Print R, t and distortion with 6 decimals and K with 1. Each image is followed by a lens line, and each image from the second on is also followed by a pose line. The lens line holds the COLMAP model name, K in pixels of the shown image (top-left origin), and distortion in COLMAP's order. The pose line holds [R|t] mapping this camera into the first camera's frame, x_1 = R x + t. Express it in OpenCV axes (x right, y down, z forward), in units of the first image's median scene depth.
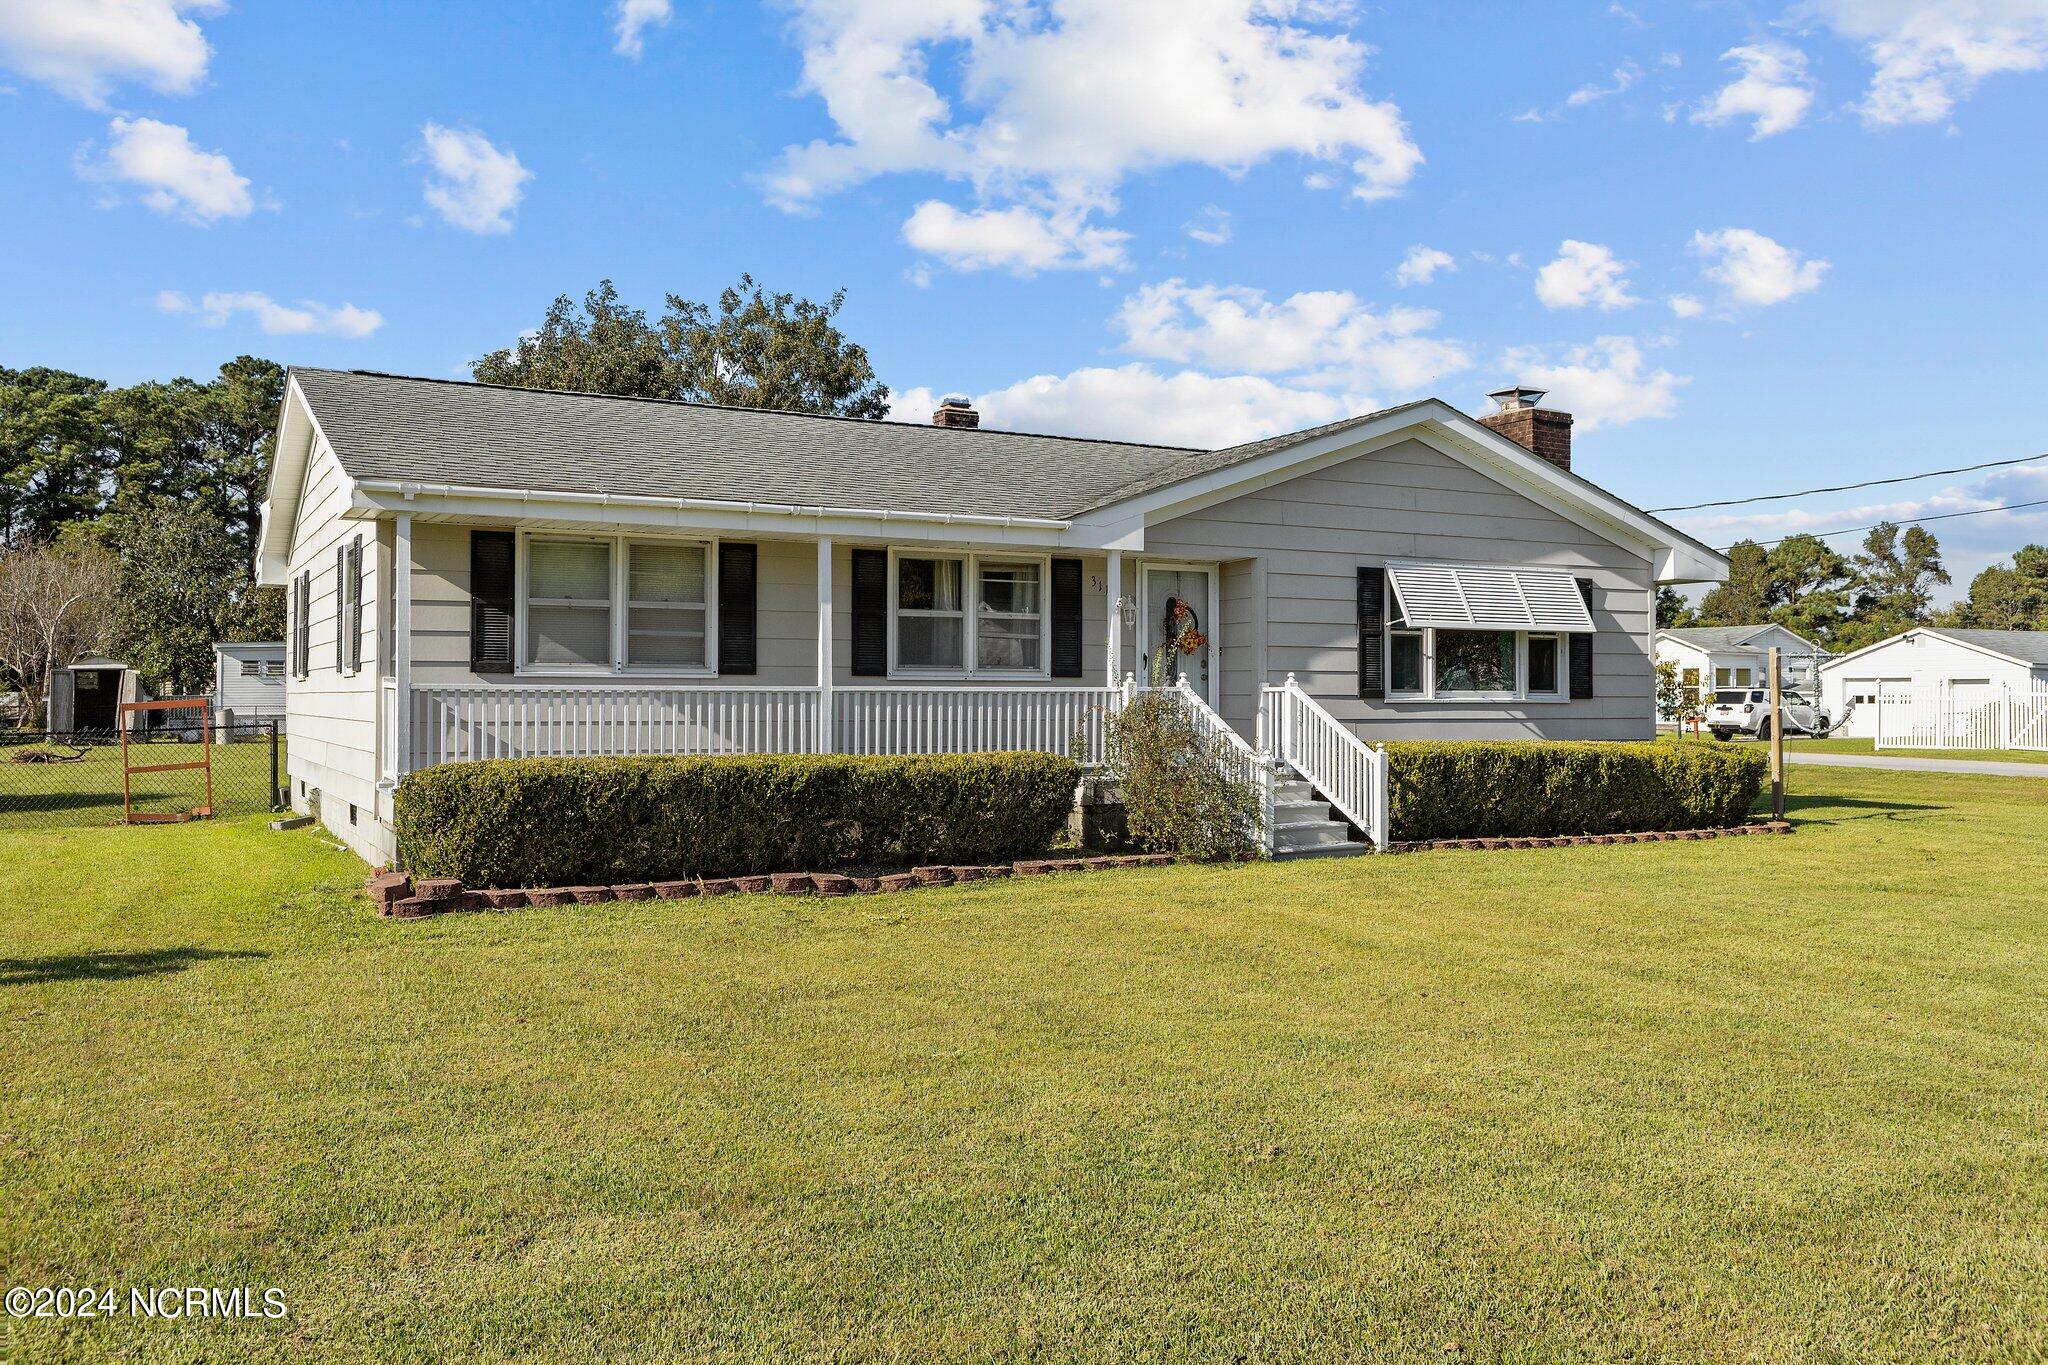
lens RADIAL K [[1634.1, 0, 1024.0], [0, 1634.1, 682.5], [0, 0, 1]] dist [-0.001150, -0.000674]
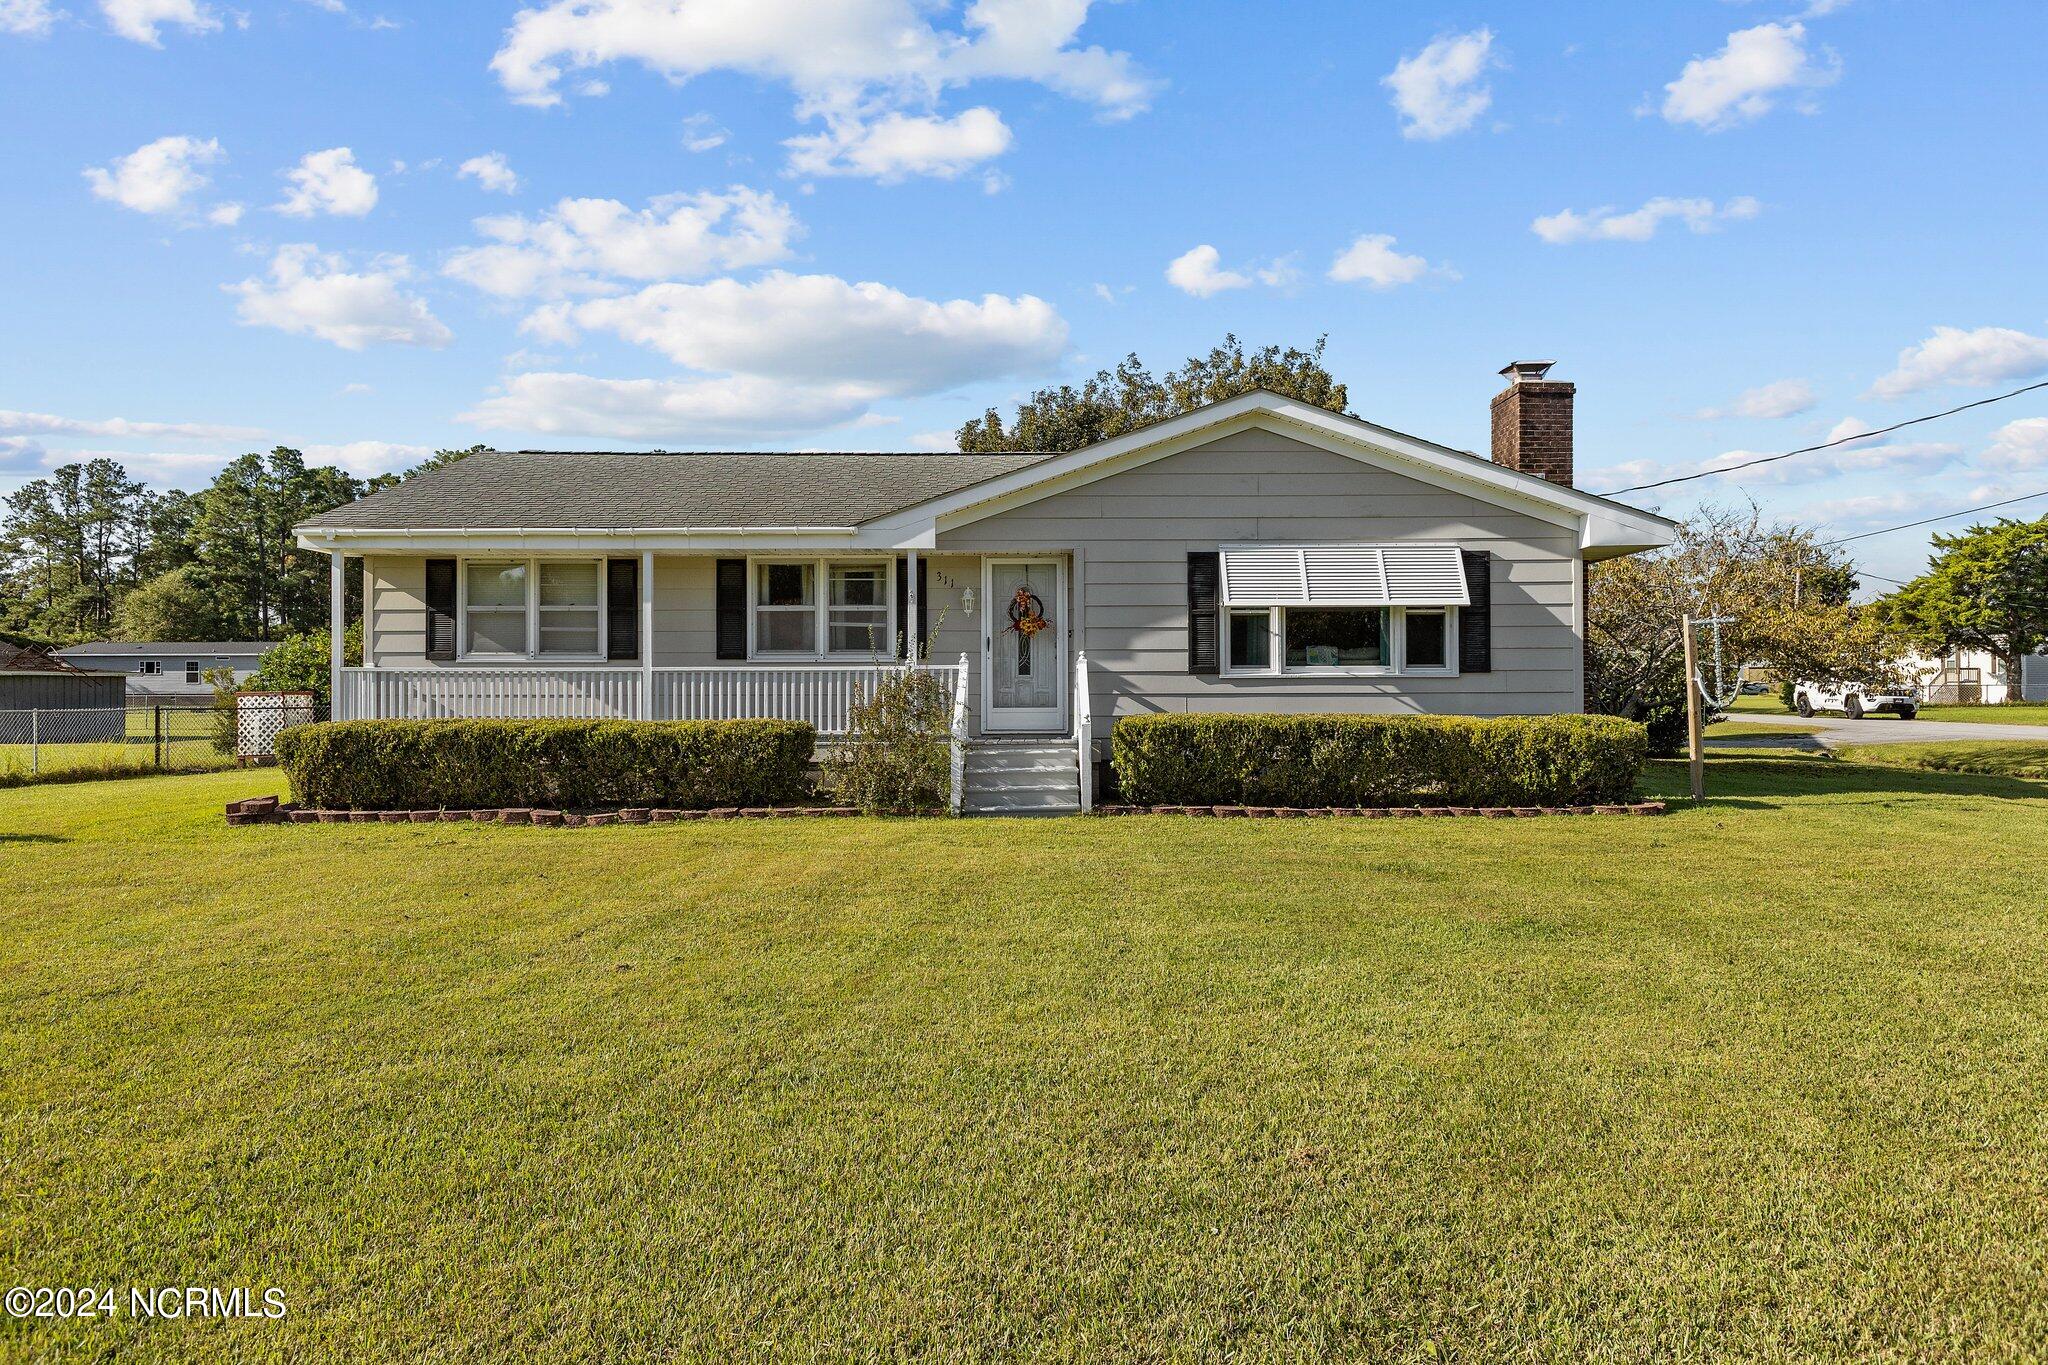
lens RADIAL K [[1335.6, 0, 1024.0], [0, 1335.6, 682.5], [0, 0, 1]] dist [0.002232, 0.000027]
pose [[0.884824, -0.006648, -0.465879, 0.529018], [0.009479, 0.999948, 0.003735, 0.011156], [0.465830, -0.007721, 0.884841, 0.173942]]
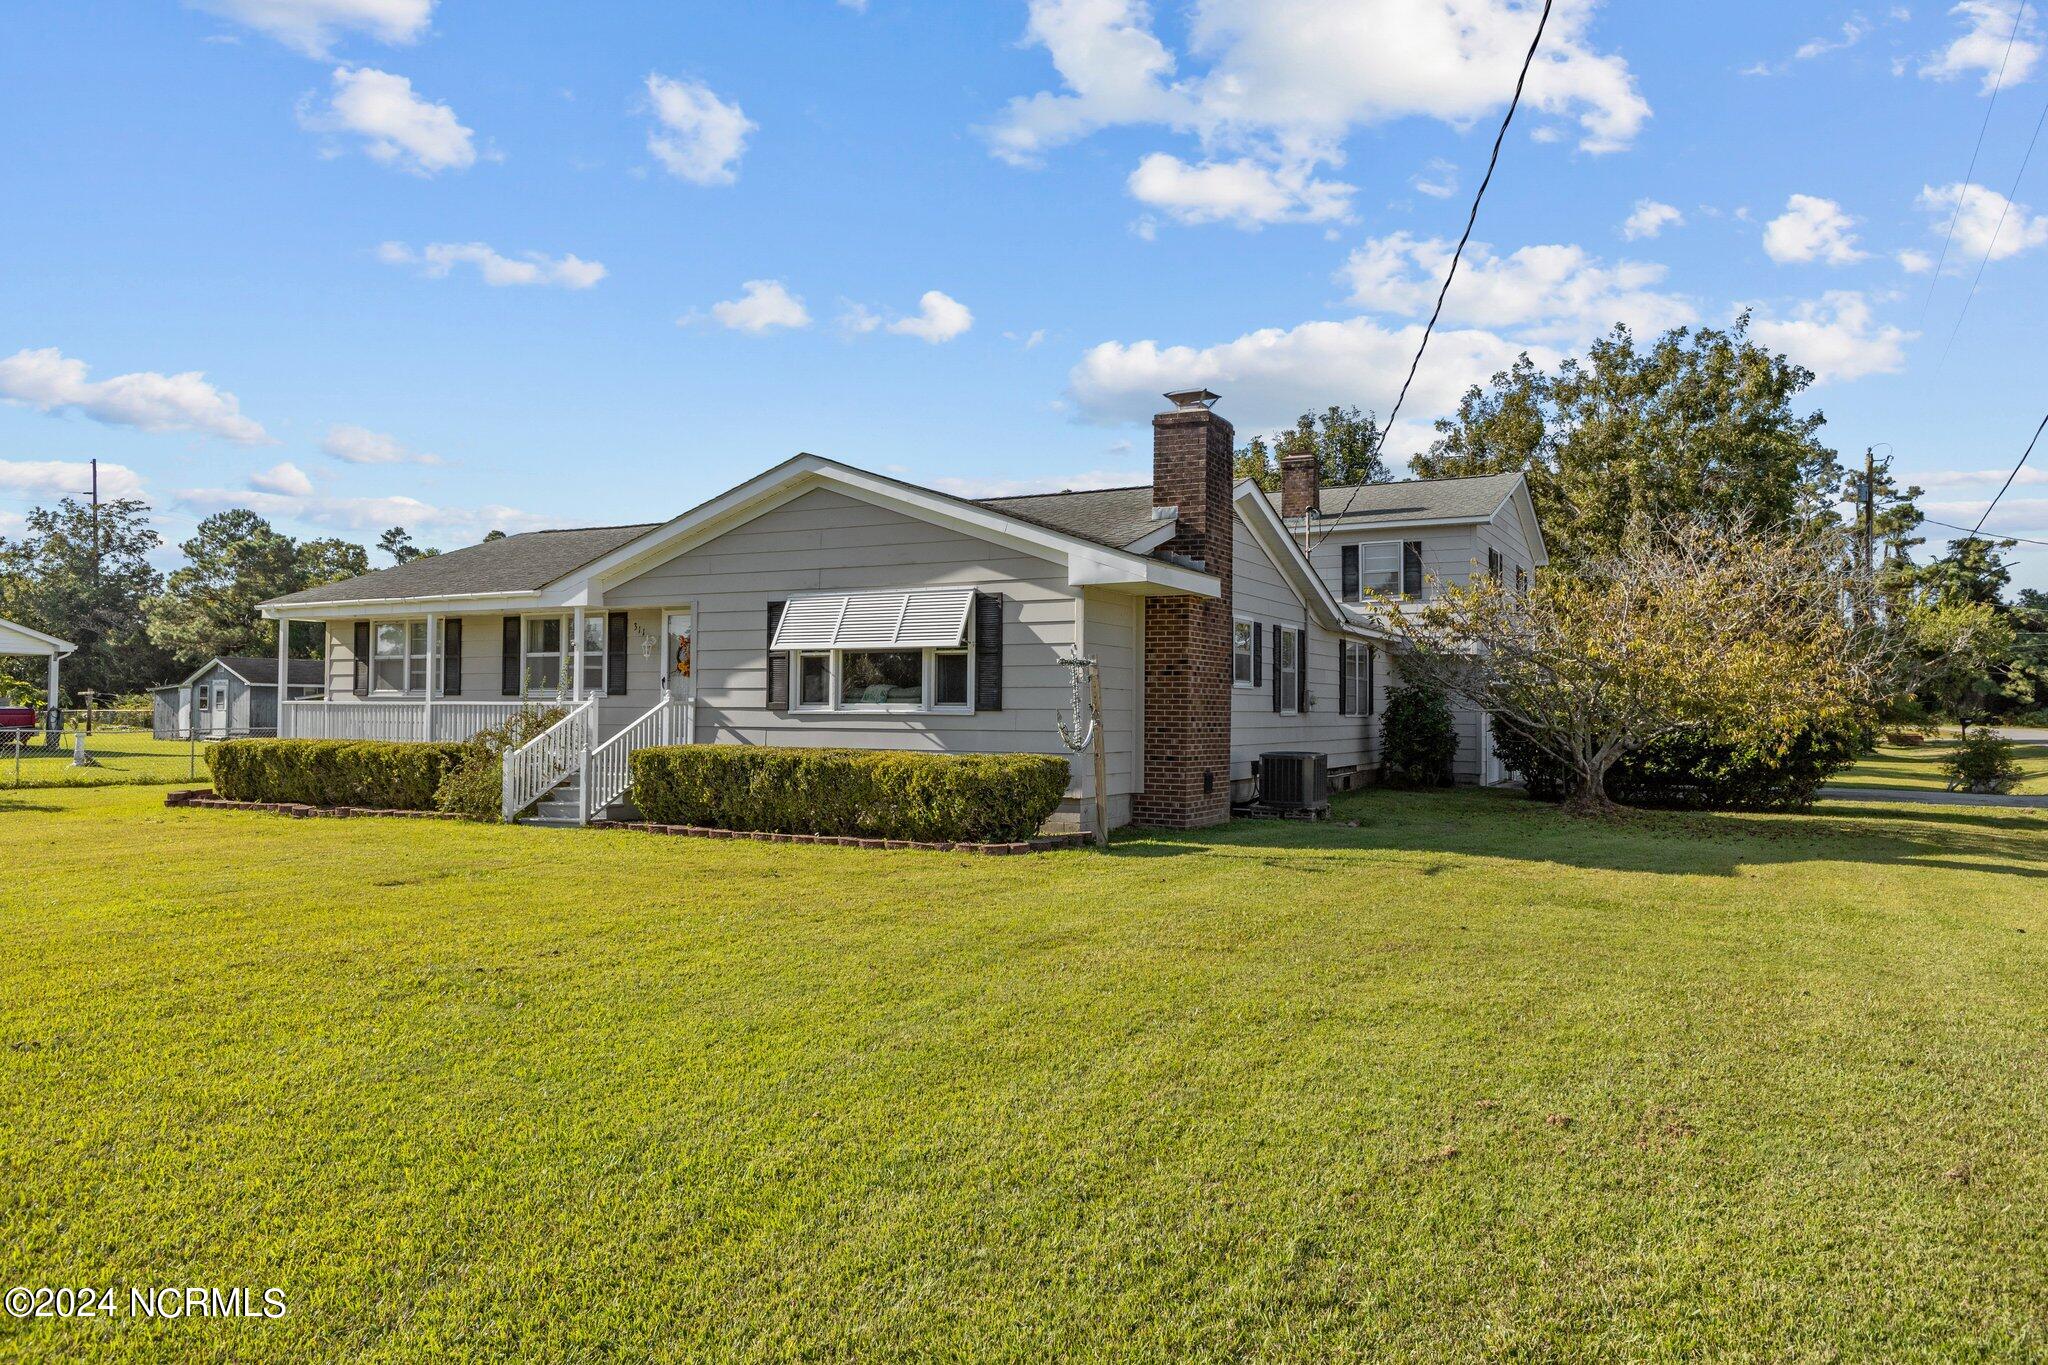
lens RADIAL K [[1335.6, 0, 1024.0], [0, 1335.6, 682.5], [0, 0, 1]] dist [0.002232, 0.000027]
pose [[0.566608, -0.015129, -0.823849, 1.157033], [0.004096, 0.999871, -0.015544, 0.005584], [0.823977, 0.005433, 0.566597, 0.605487]]
